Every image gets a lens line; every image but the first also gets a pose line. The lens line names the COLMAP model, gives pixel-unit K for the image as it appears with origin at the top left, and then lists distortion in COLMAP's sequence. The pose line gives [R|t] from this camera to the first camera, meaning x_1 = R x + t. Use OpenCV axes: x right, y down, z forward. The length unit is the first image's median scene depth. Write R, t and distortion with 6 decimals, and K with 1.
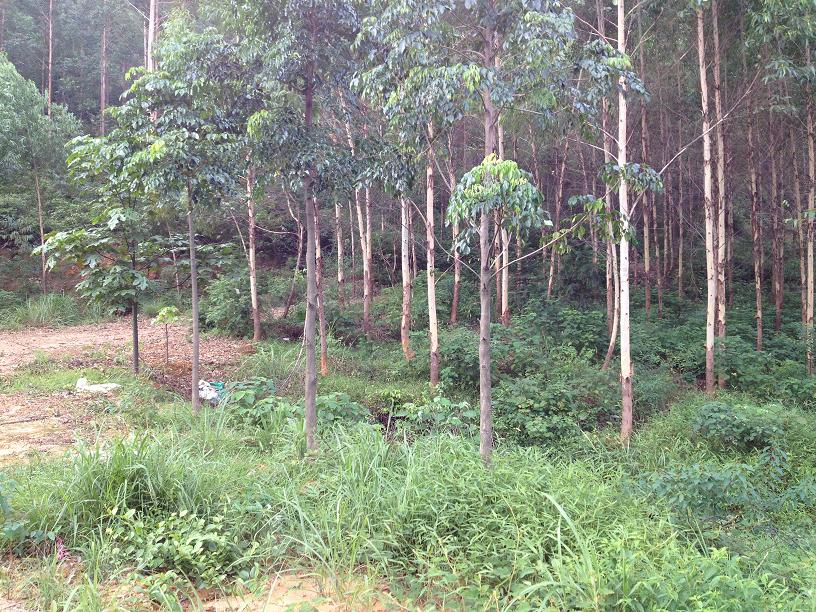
lens RADIAL K [[763.9, 0, 416.8], [0, 763.9, 300.7], [0, 0, 1]] dist [0.162943, -0.368145]
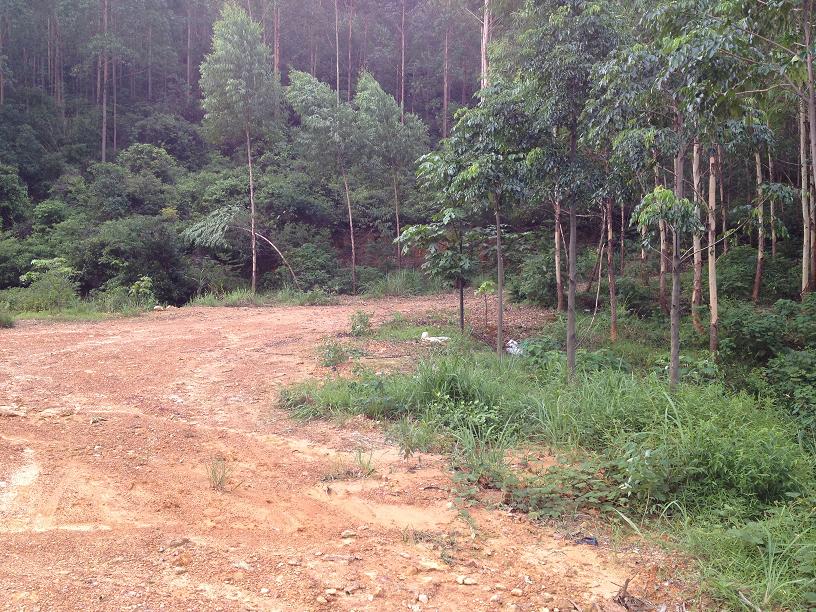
lens RADIAL K [[795.0, 0, 408.0], [0, 795.0, 306.0], [0, 0, 1]] dist [-0.007165, -0.009138]
pose [[0.907749, 0.020404, -0.419018, 0.128289], [-0.003874, 0.999182, 0.040263, -0.004210], [0.419496, -0.034926, 0.907085, -0.283287]]
